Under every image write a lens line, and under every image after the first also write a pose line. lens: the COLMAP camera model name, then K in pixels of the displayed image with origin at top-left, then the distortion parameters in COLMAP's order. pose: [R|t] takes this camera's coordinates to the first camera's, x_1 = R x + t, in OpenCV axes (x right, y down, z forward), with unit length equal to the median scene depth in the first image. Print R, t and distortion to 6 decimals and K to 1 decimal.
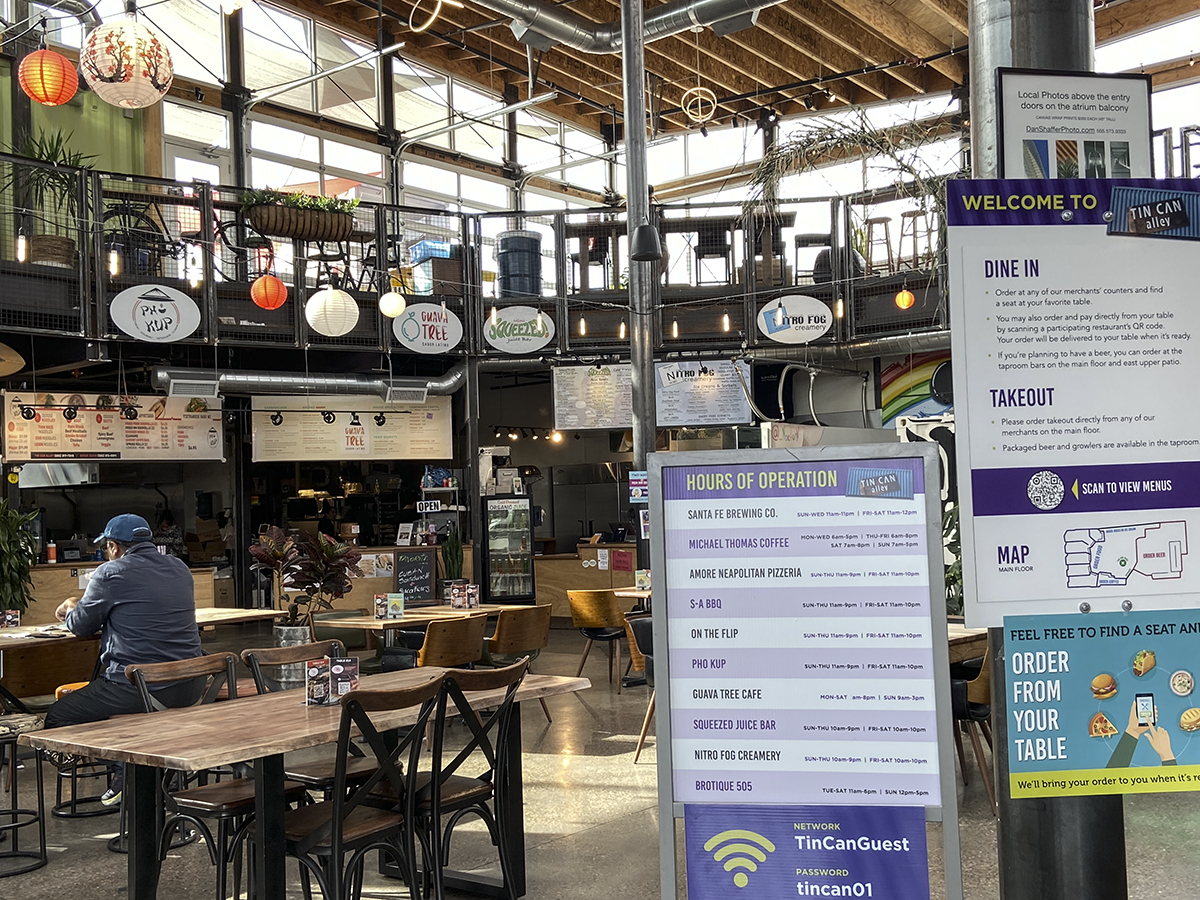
lens RADIAL K [[1356.0, 0, 600.0], [0, 1356.0, 450.0], [0, 0, 1]] dist [0.098294, -0.056077]
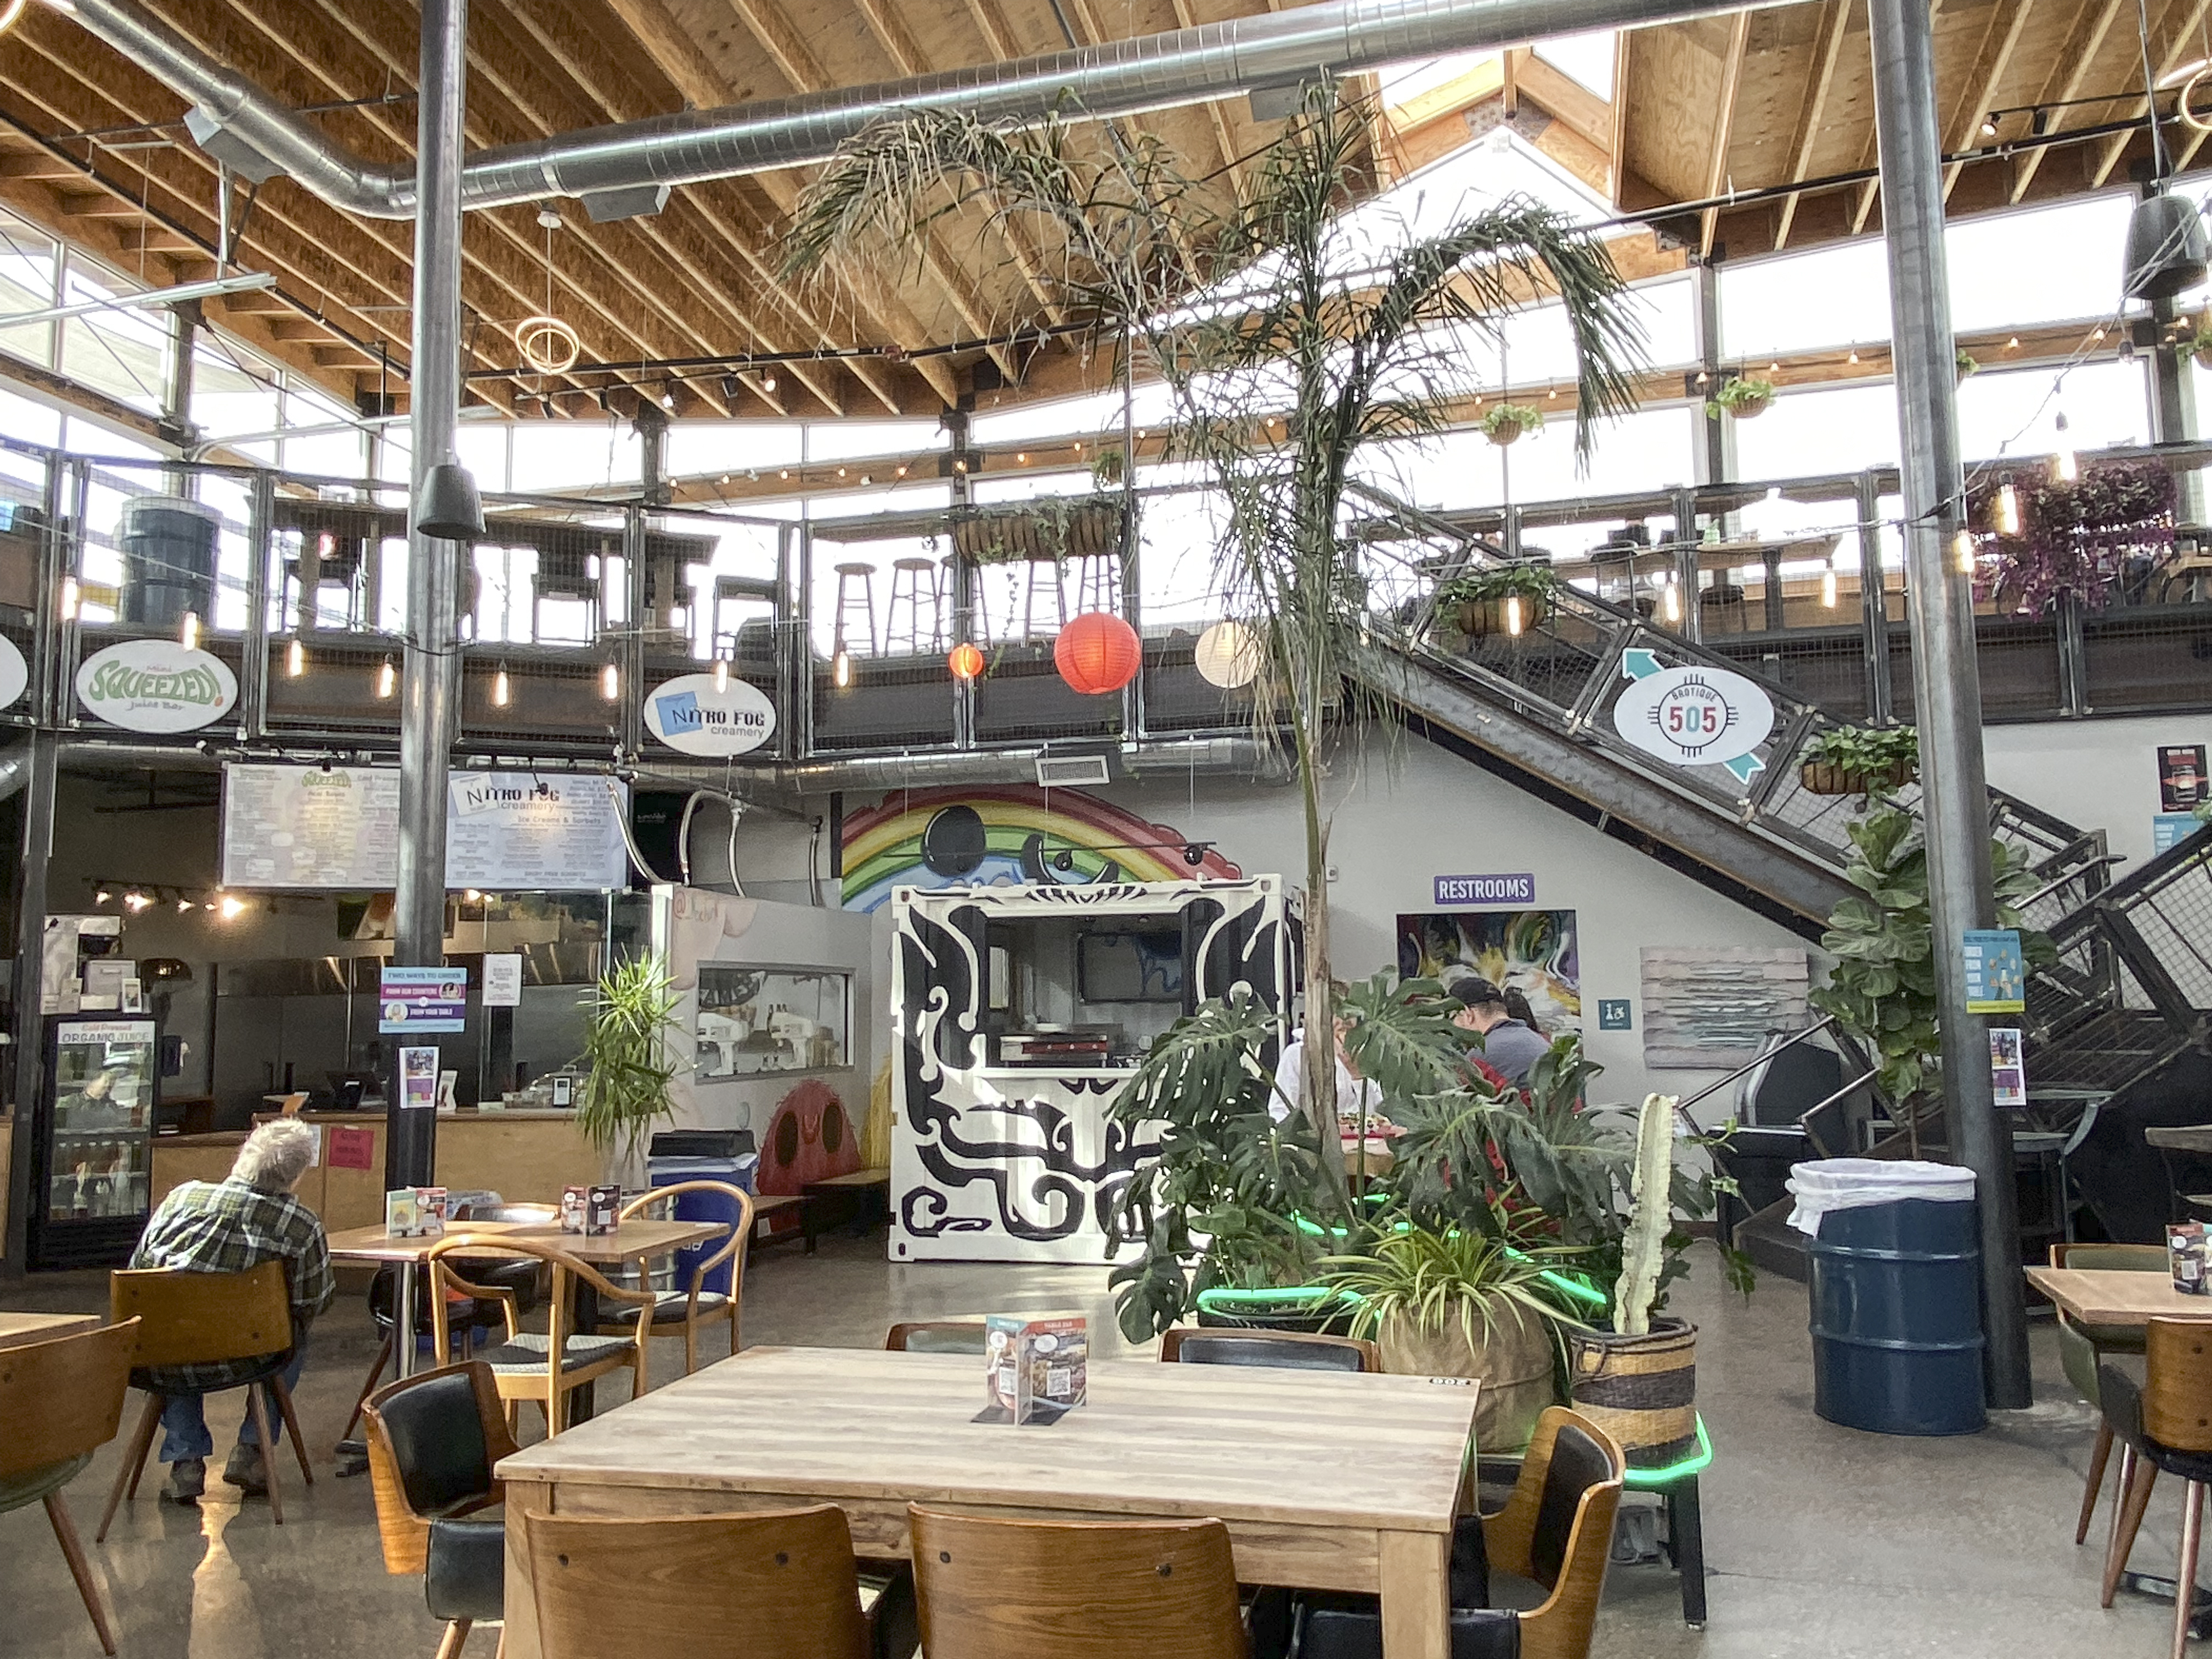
lens RADIAL K [[1633.9, 0, 1106.0], [0, 1633.9, 829.5], [0, 0, 1]] dist [0.079332, -0.102814]
pose [[0.902930, 0.063333, 0.425096, 0.003529], [-0.028332, 0.995703, -0.088166, 0.053673], [-0.428853, 0.067564, 0.900844, 1.656098]]
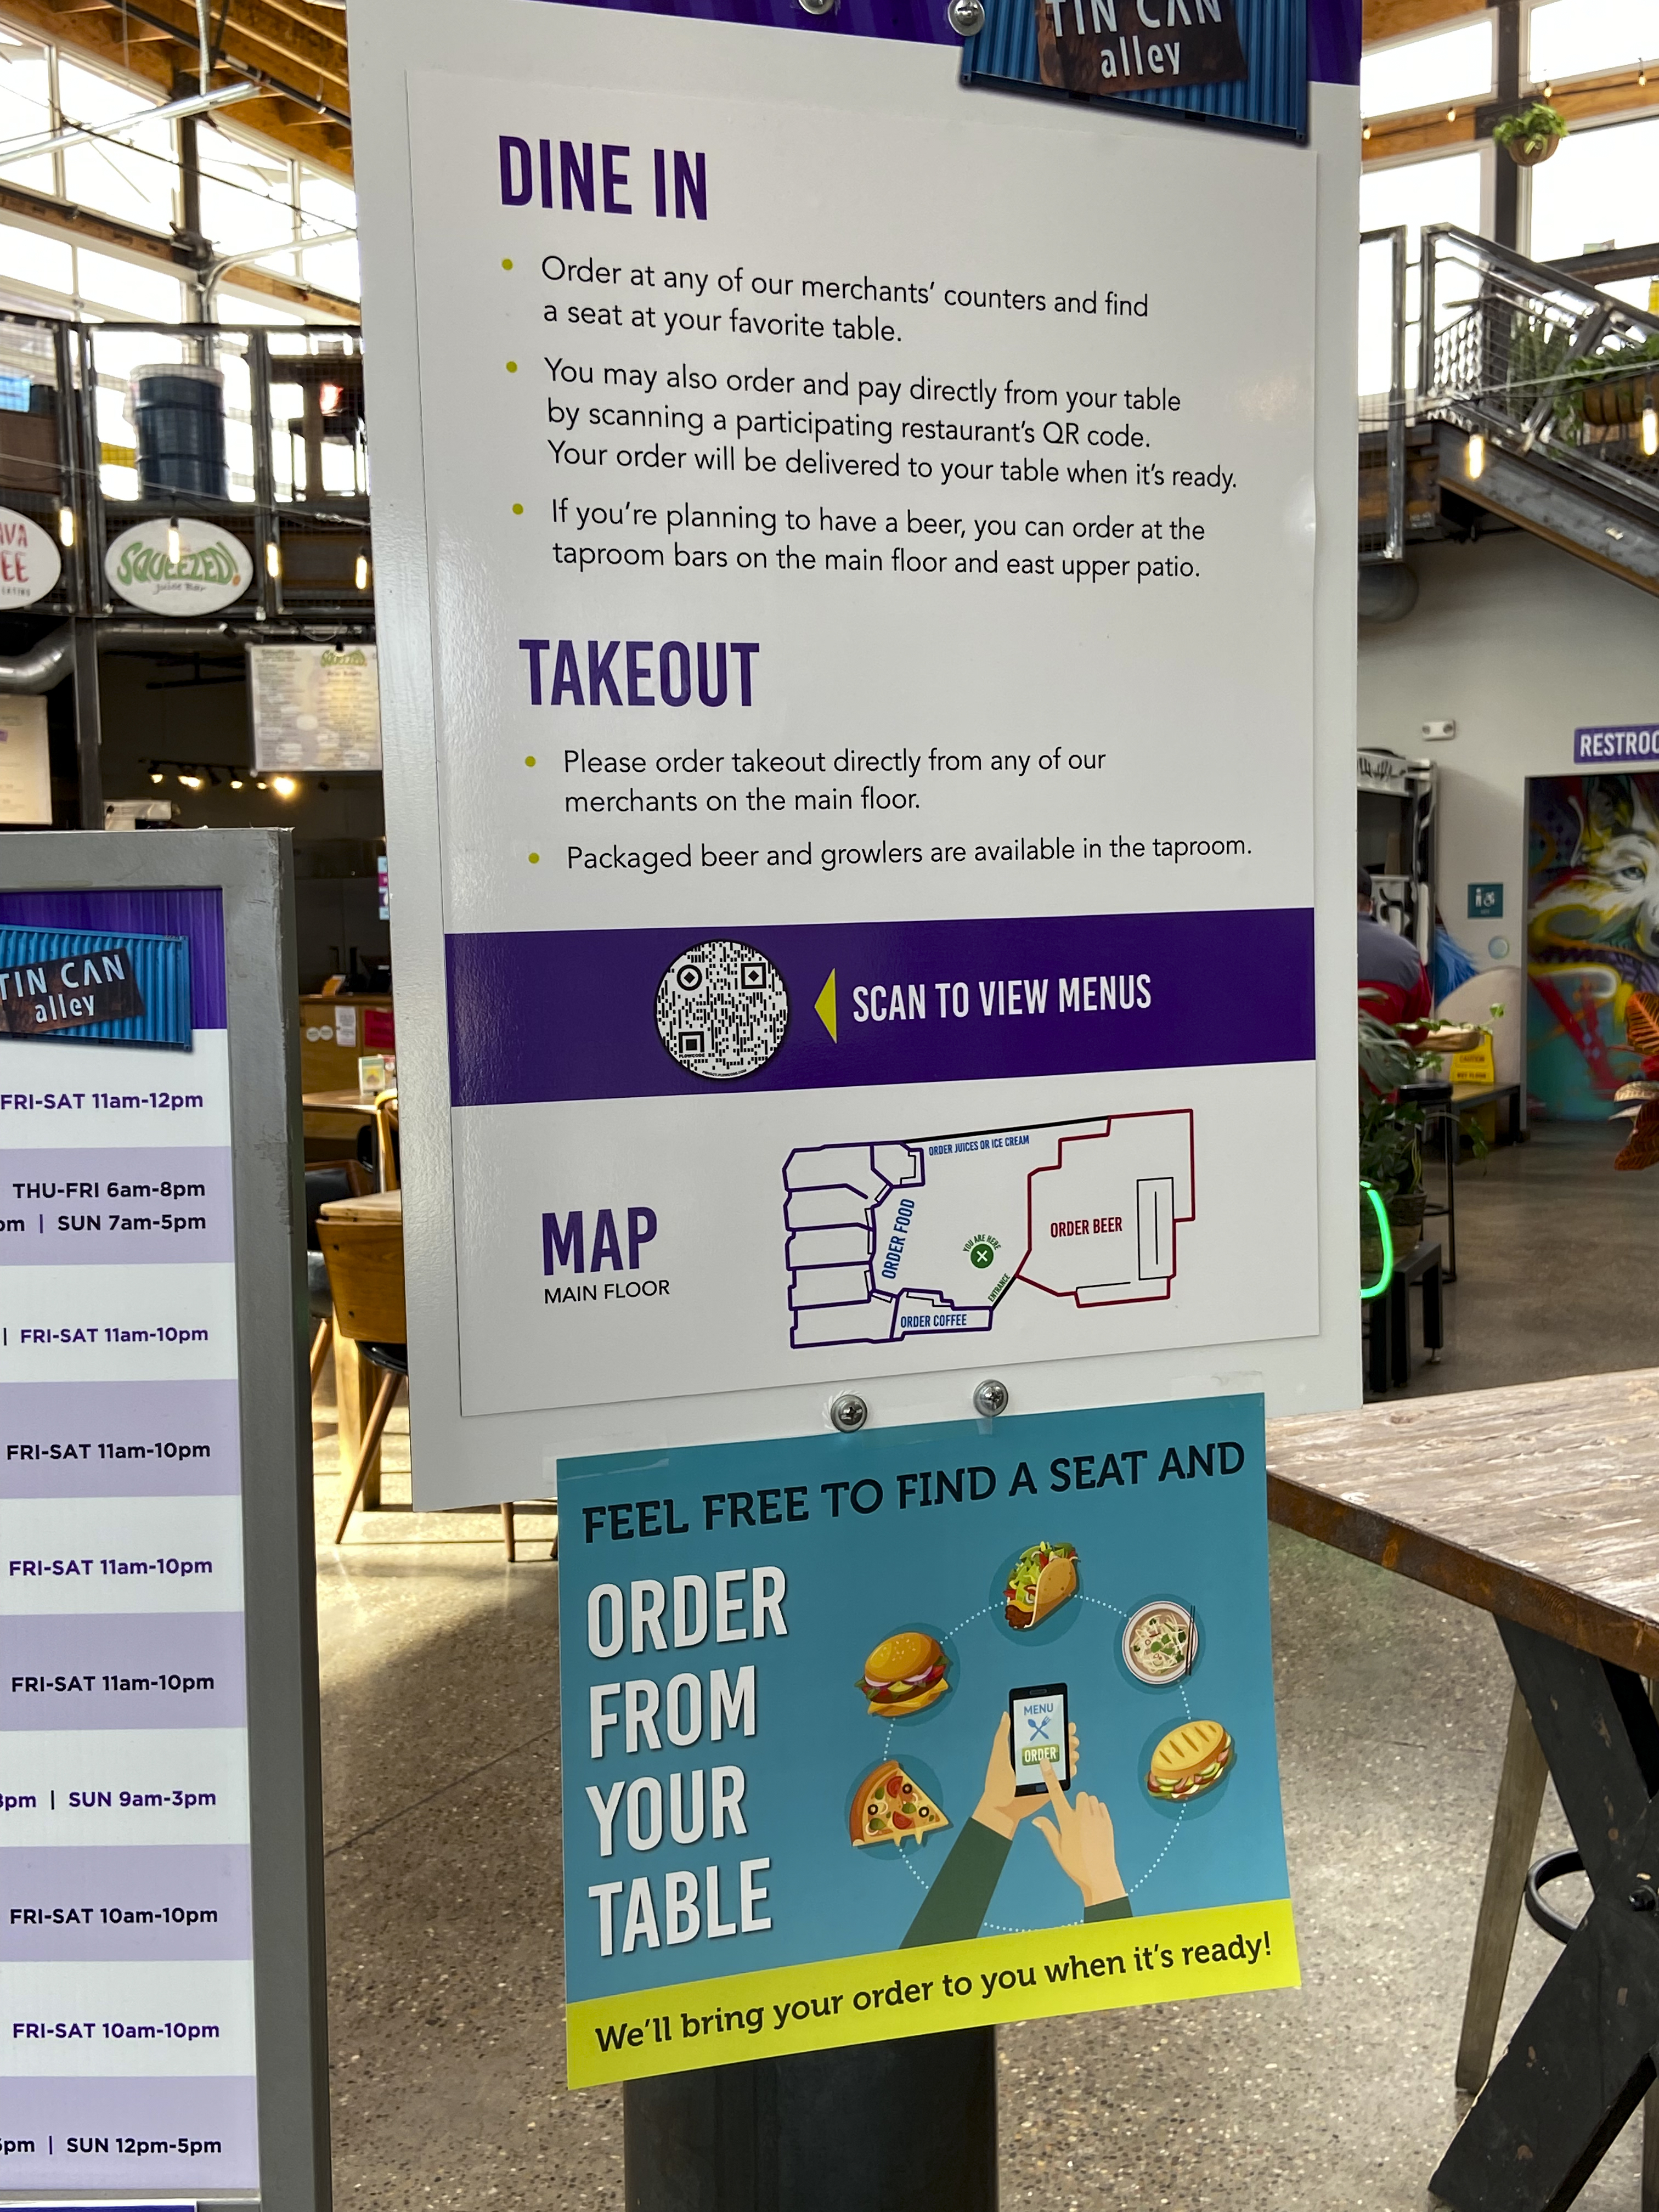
lens RADIAL K [[2302.7, 0, 863.0], [0, 2302.7, 1052.7], [0, 0, 1]] dist [0.154570, -0.233569]
pose [[0.986358, 0.001152, 0.164610, 0.271171], [-0.018002, 0.994733, 0.100909, -0.010172], [-0.163627, -0.102496, 0.981183, 0.519177]]
